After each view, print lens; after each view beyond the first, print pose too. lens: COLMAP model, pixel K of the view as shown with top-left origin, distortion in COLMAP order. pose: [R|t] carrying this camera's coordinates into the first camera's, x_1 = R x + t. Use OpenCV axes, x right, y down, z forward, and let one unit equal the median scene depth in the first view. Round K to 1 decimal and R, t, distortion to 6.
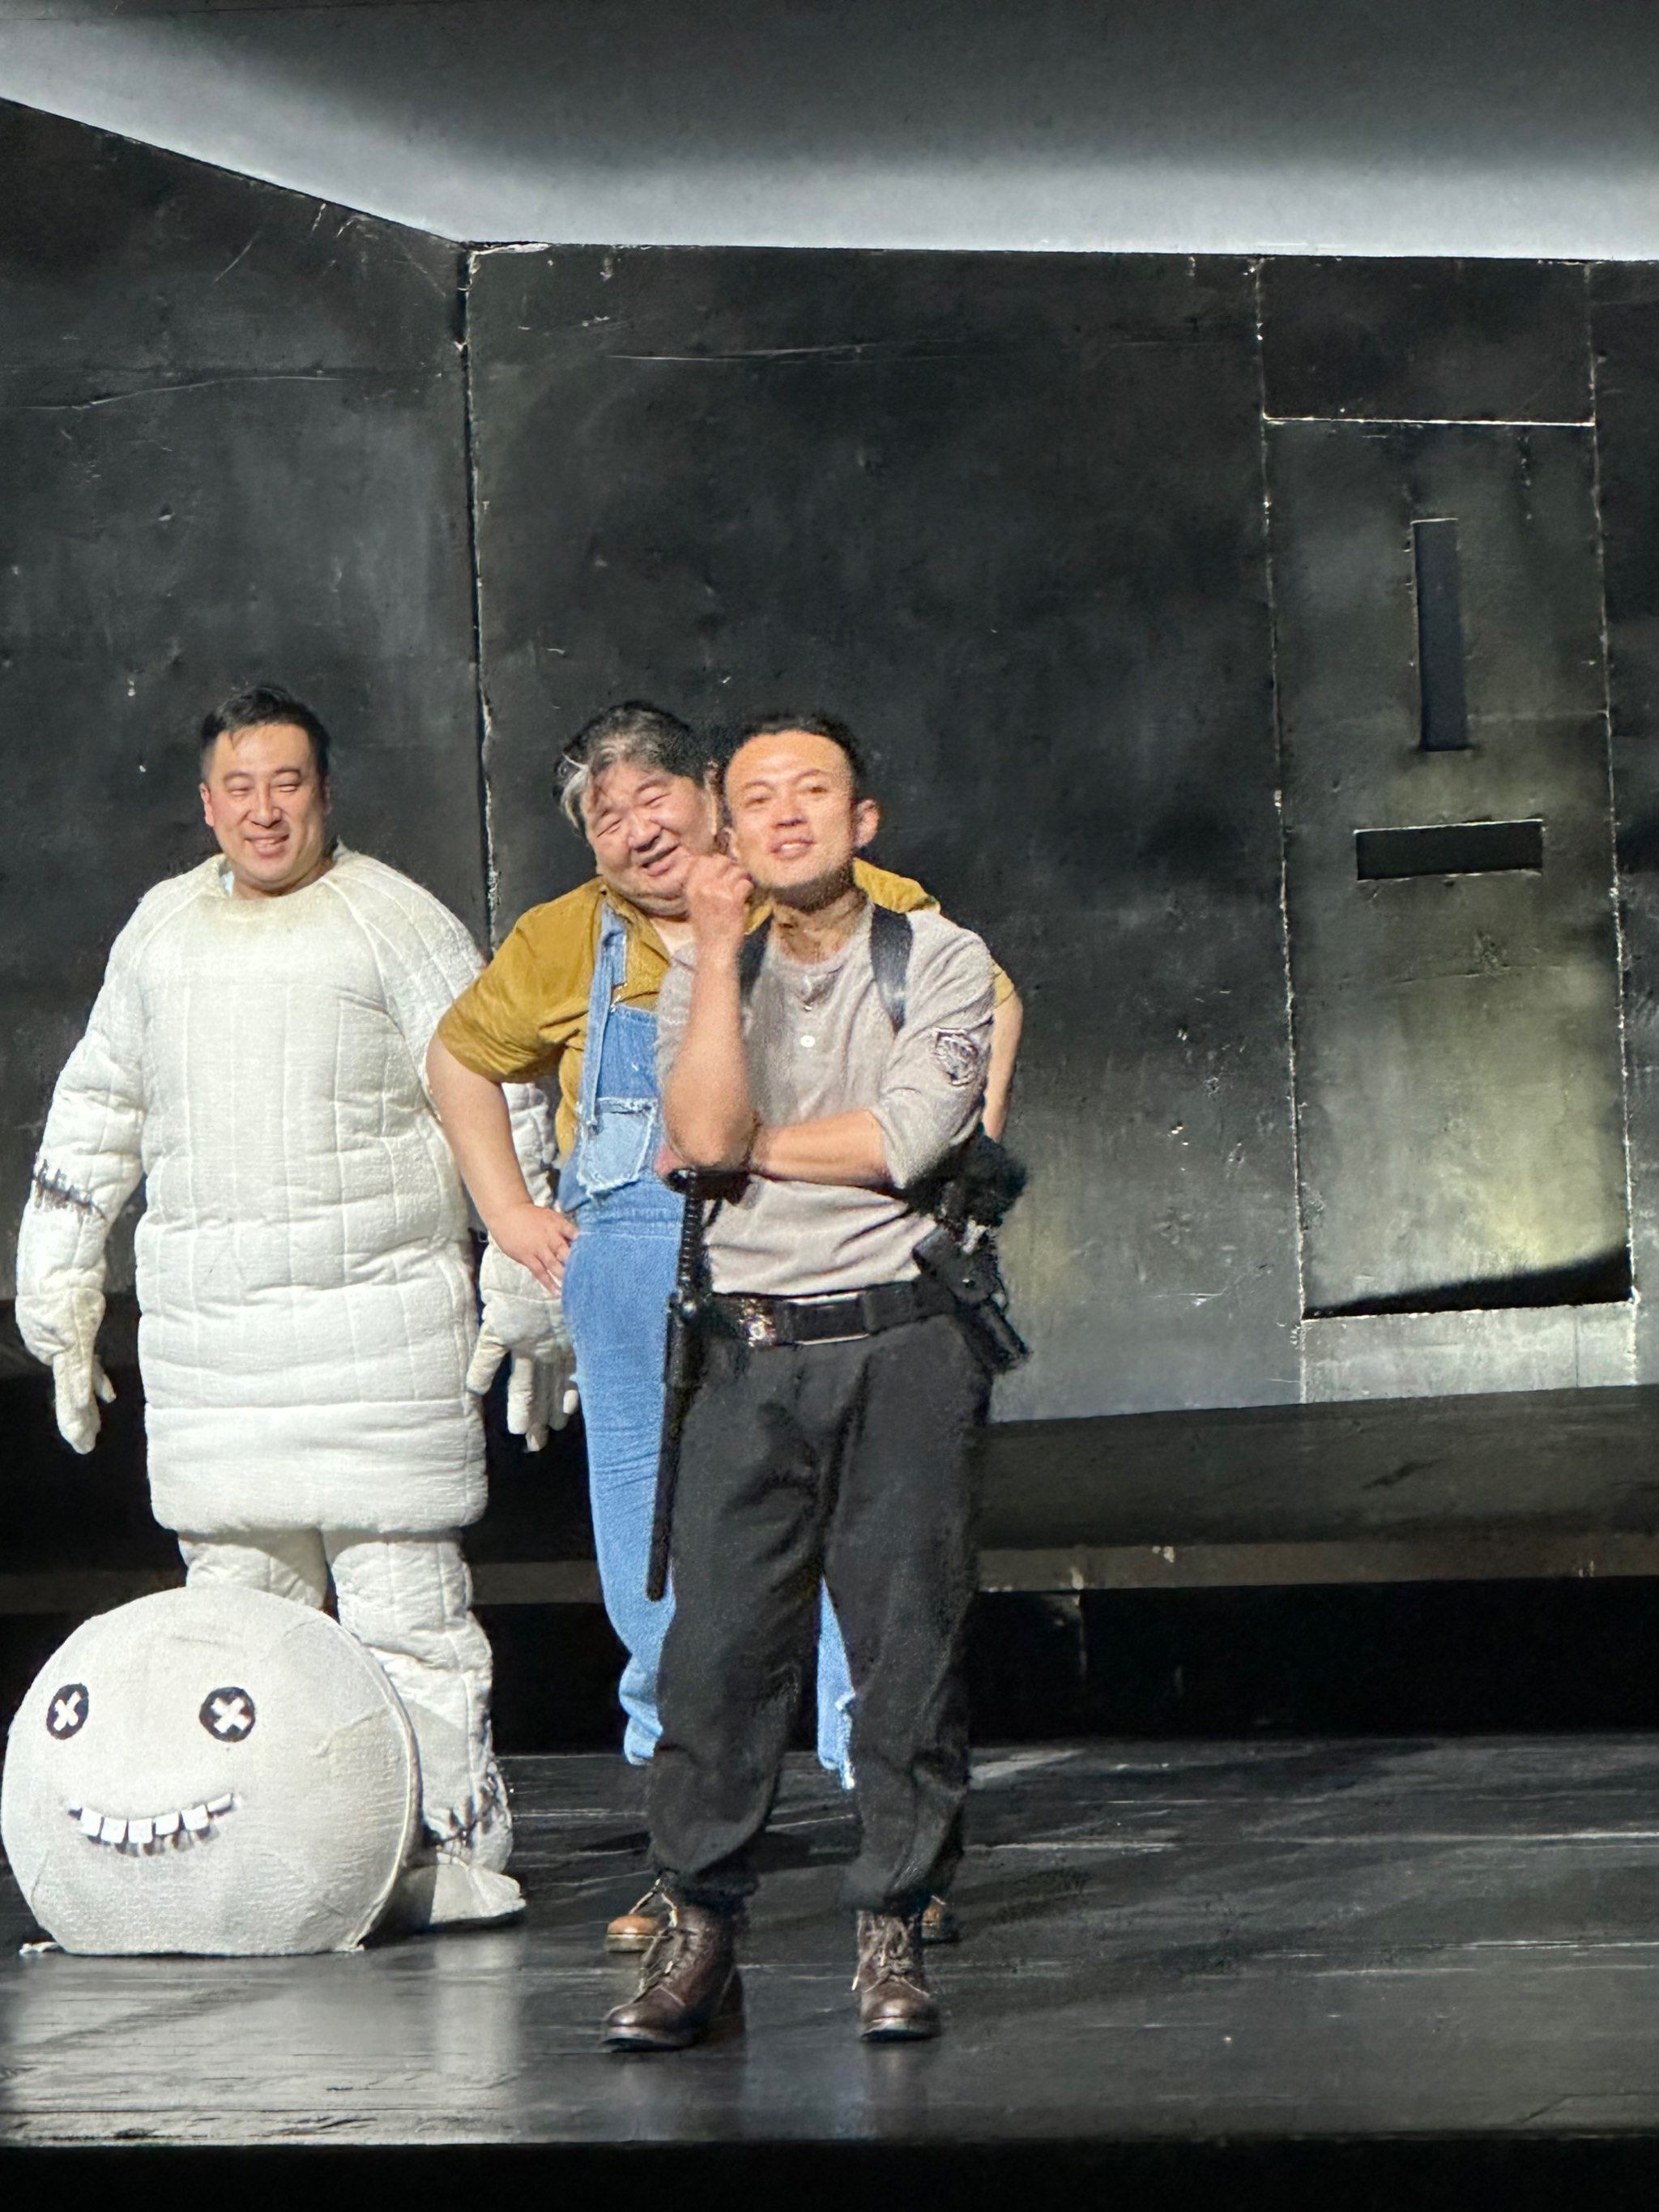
lens RADIAL K [[10248.7, 0, 828.6], [0, 10248.7, 1105.7], [0, 0, 1]] dist [-0.017327, 0.000000]
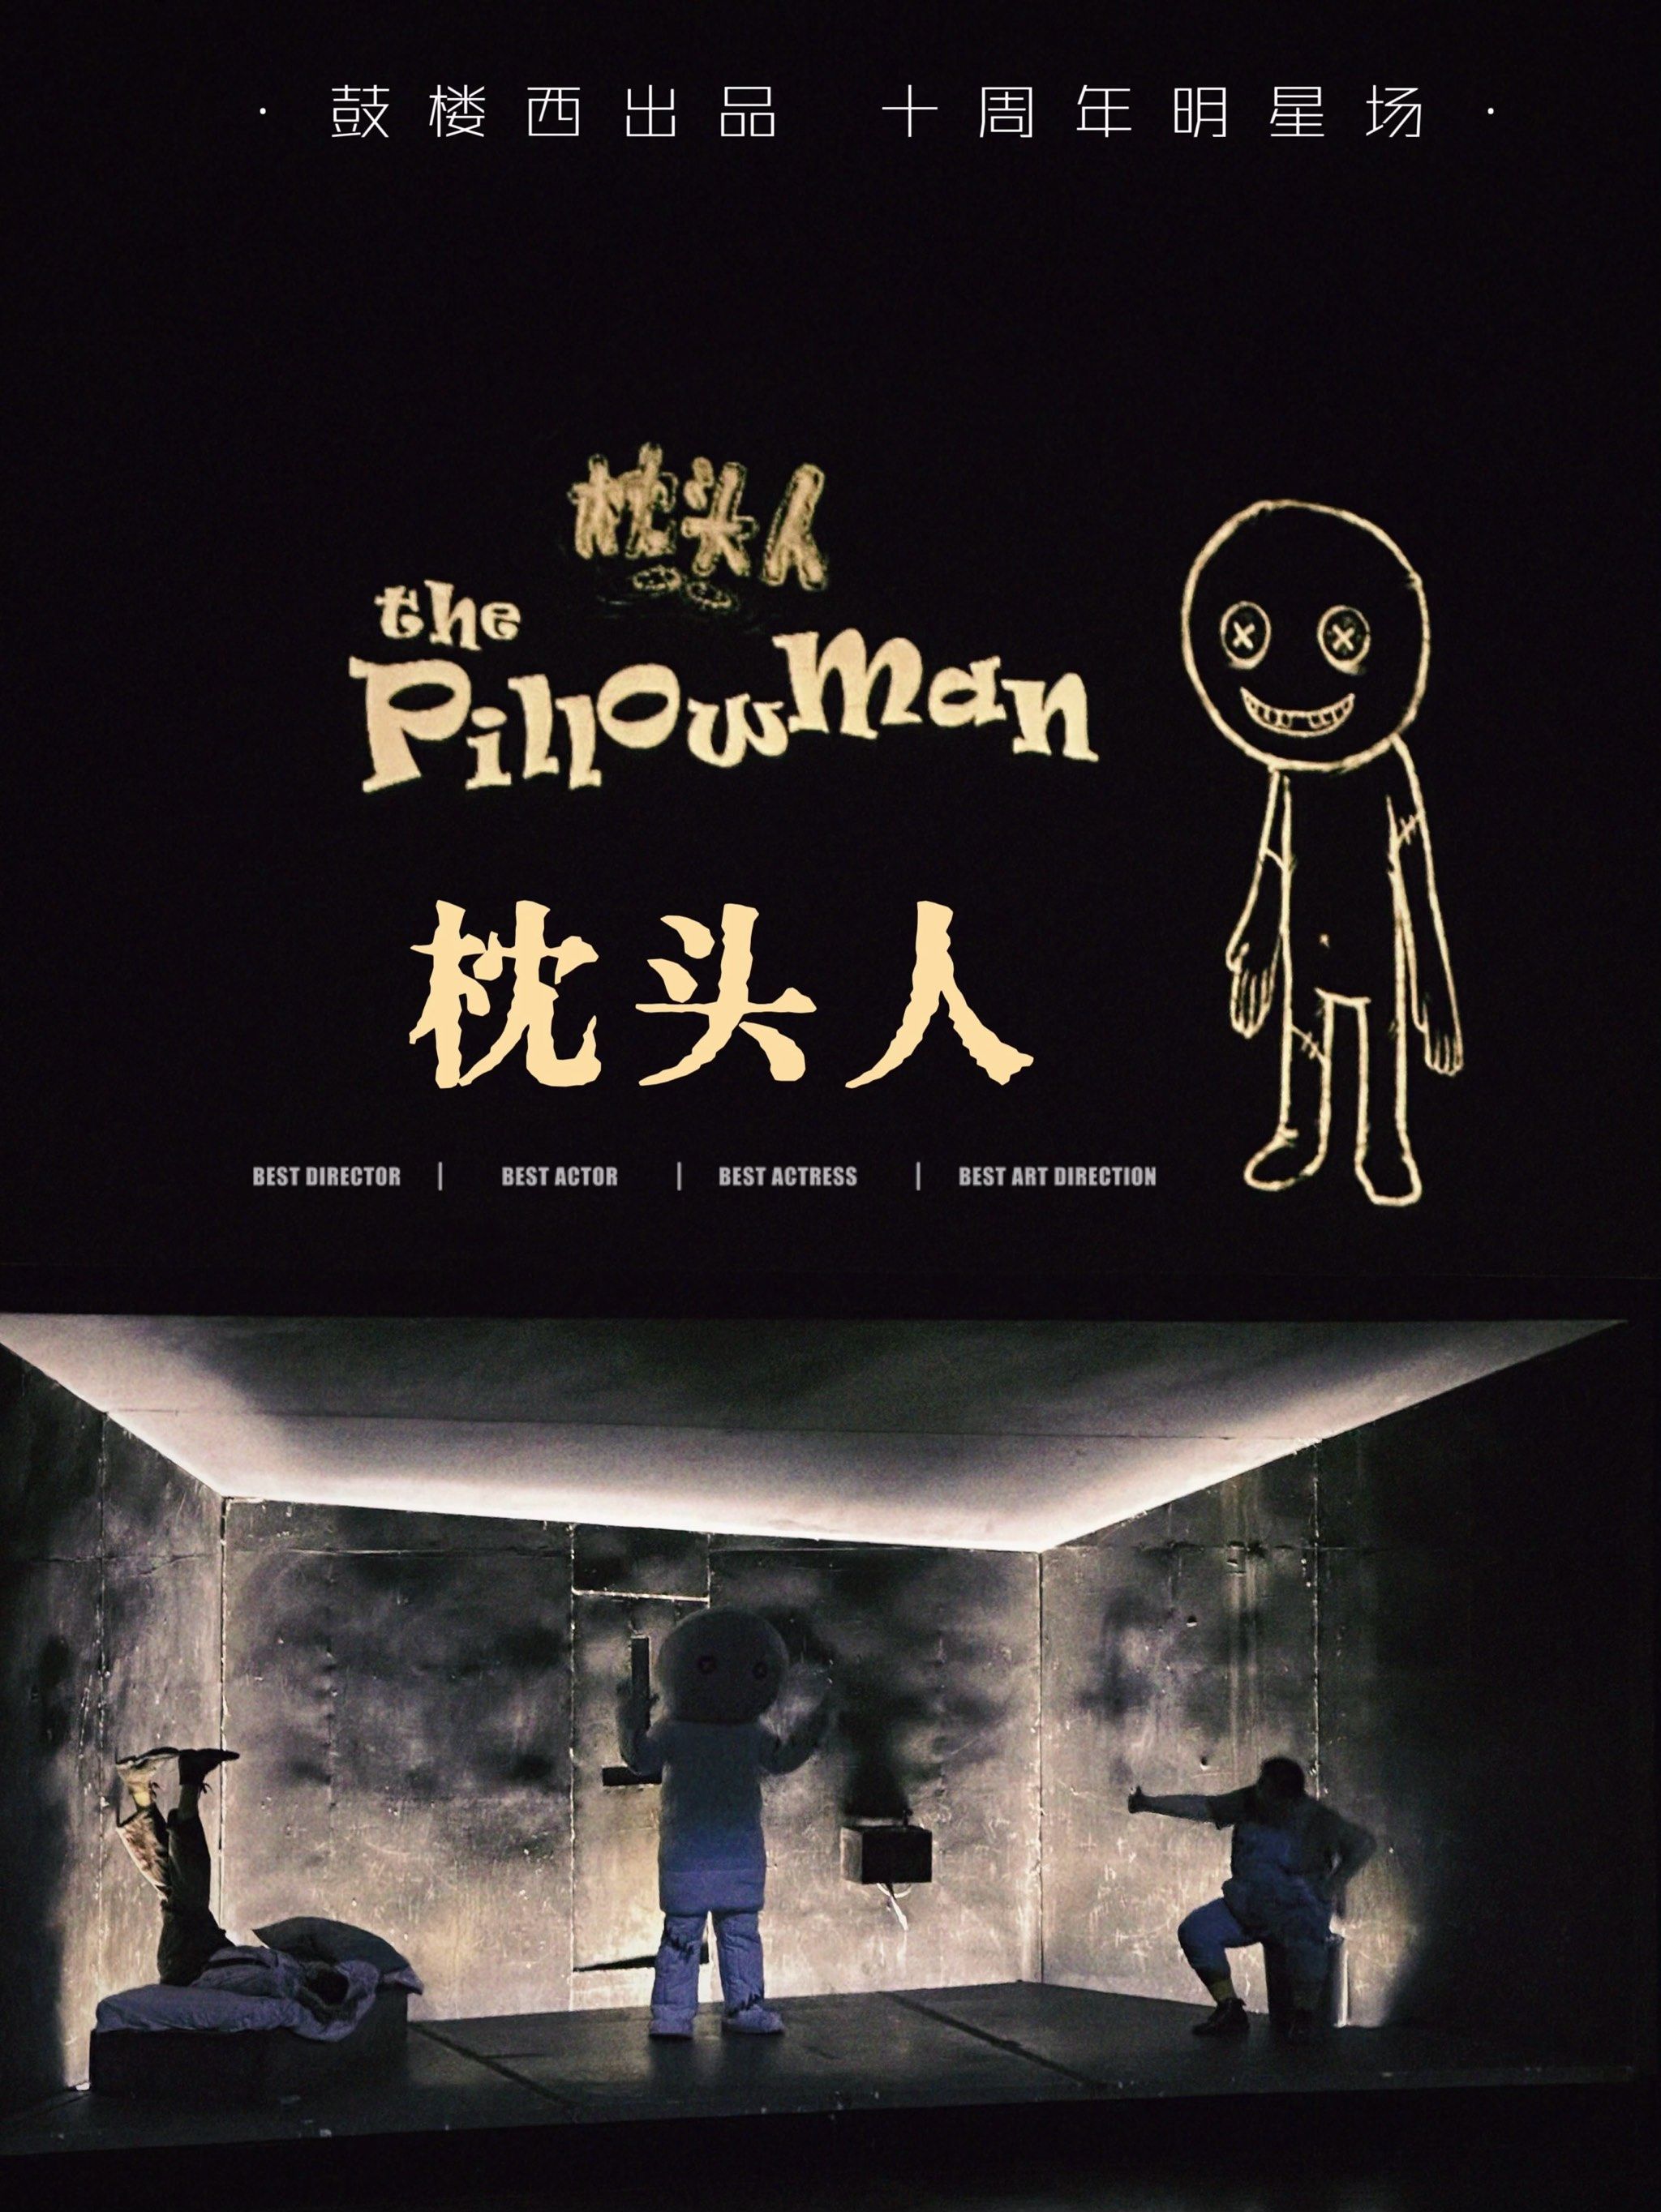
lens RADIAL K [[5098.5, 0, 828.8], [0, 5098.5, 1105.4], [0, 0, 1]] dist [-0.114855, 0.000000]
pose [[0.994832, 0.052884, 0.086672, -0.006706], [-0.038214, 0.985897, -0.162932, 0.011902], [-0.094067, 0.158778, 0.982823, -0.182767]]
